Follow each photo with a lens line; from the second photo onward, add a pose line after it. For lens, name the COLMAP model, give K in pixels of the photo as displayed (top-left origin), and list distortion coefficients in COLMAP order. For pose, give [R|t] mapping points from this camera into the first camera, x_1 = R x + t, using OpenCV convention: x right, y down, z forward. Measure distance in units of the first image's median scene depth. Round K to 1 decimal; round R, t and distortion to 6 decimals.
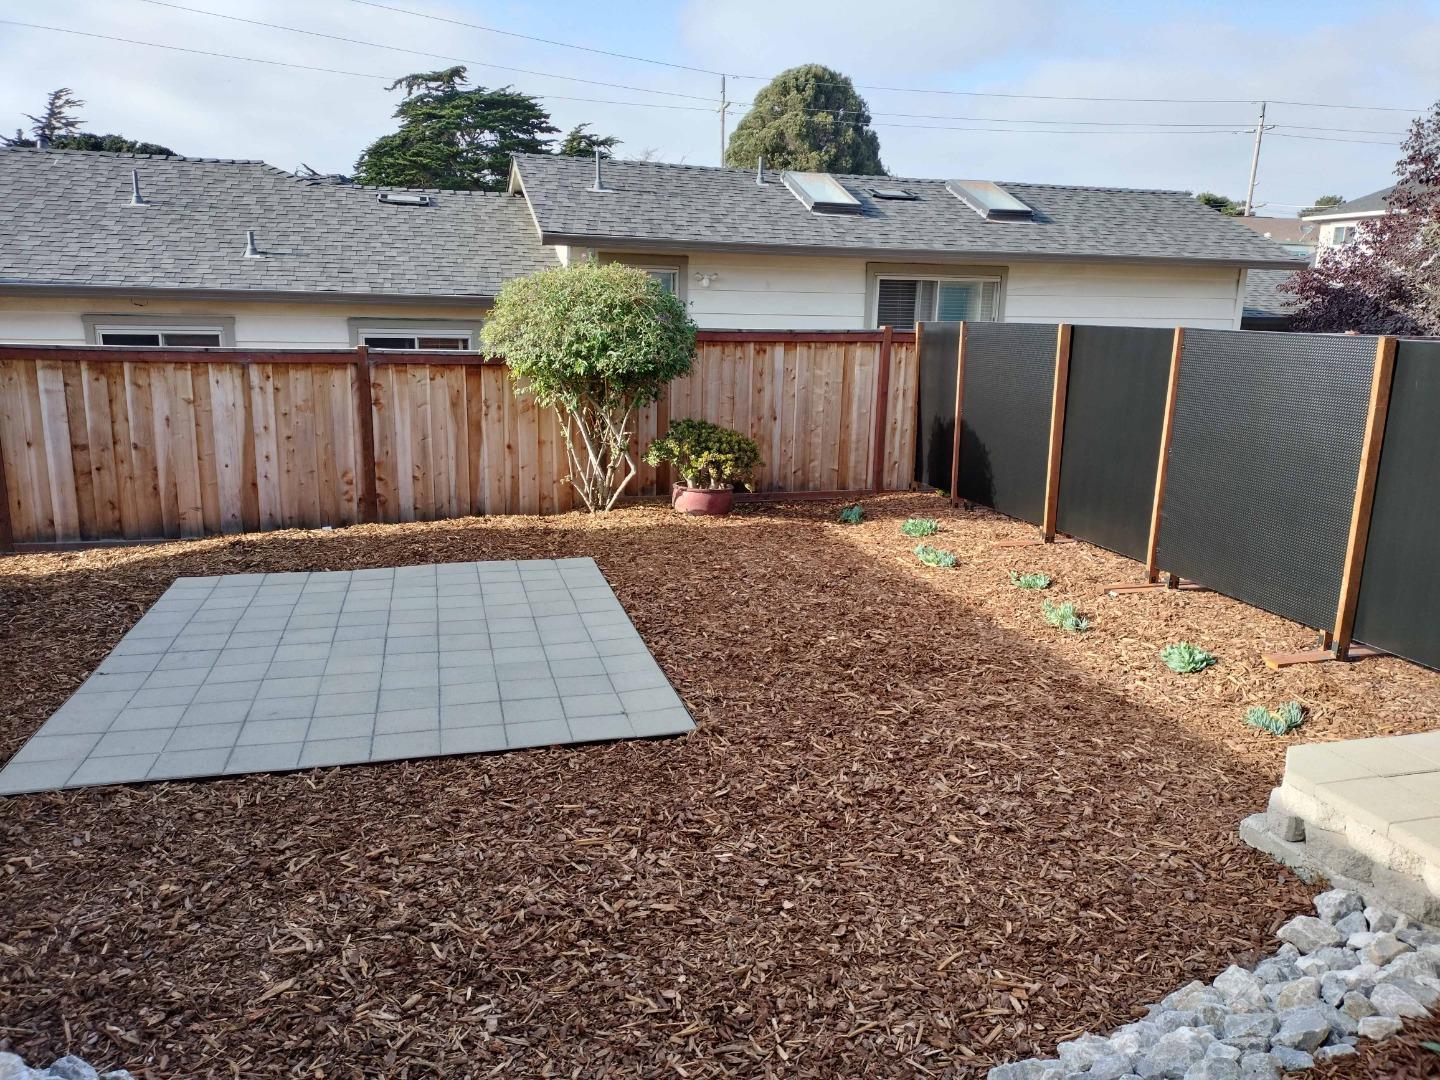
lens RADIAL K [[1057.4, 0, 720.0], [0, 1057.4, 540.0], [0, 0, 1]] dist [0.081852, -0.101052]
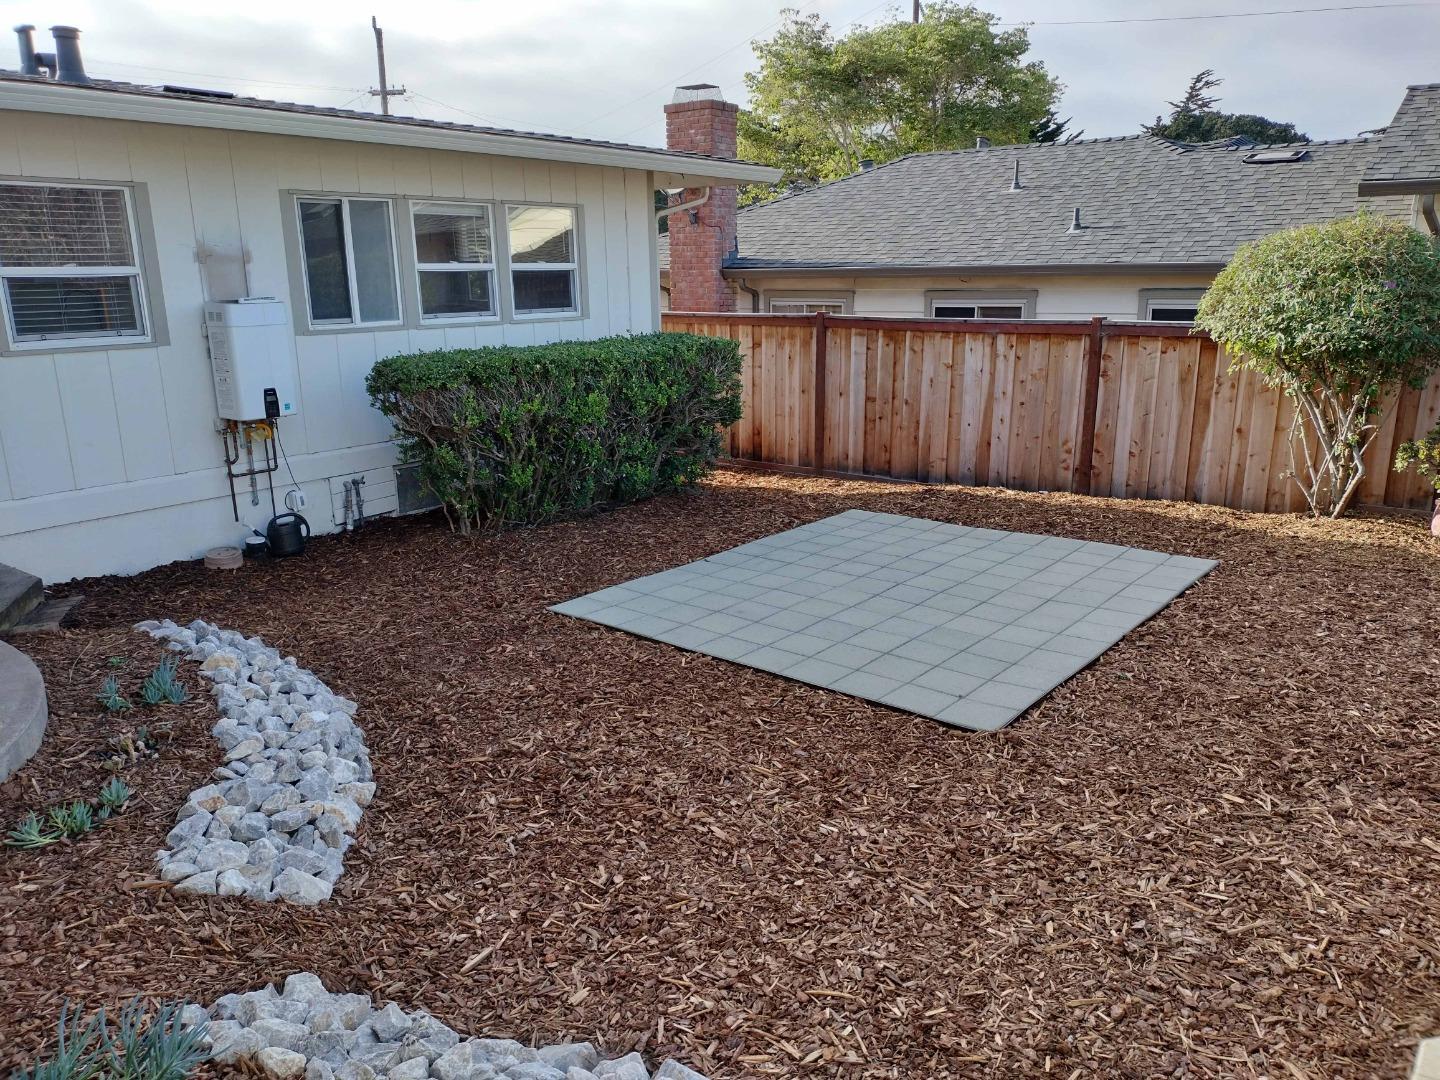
lens RADIAL K [[1057.4, 0, 720.0], [0, 1057.4, 540.0], [0, 0, 1]] dist [0.081852, -0.101052]
pose [[0.583030, 0.175283, -0.793317, 0.314746], [-0.154709, 0.982535, 0.103390, -0.026657], [0.797585, 0.062454, 0.599965, 0.135435]]
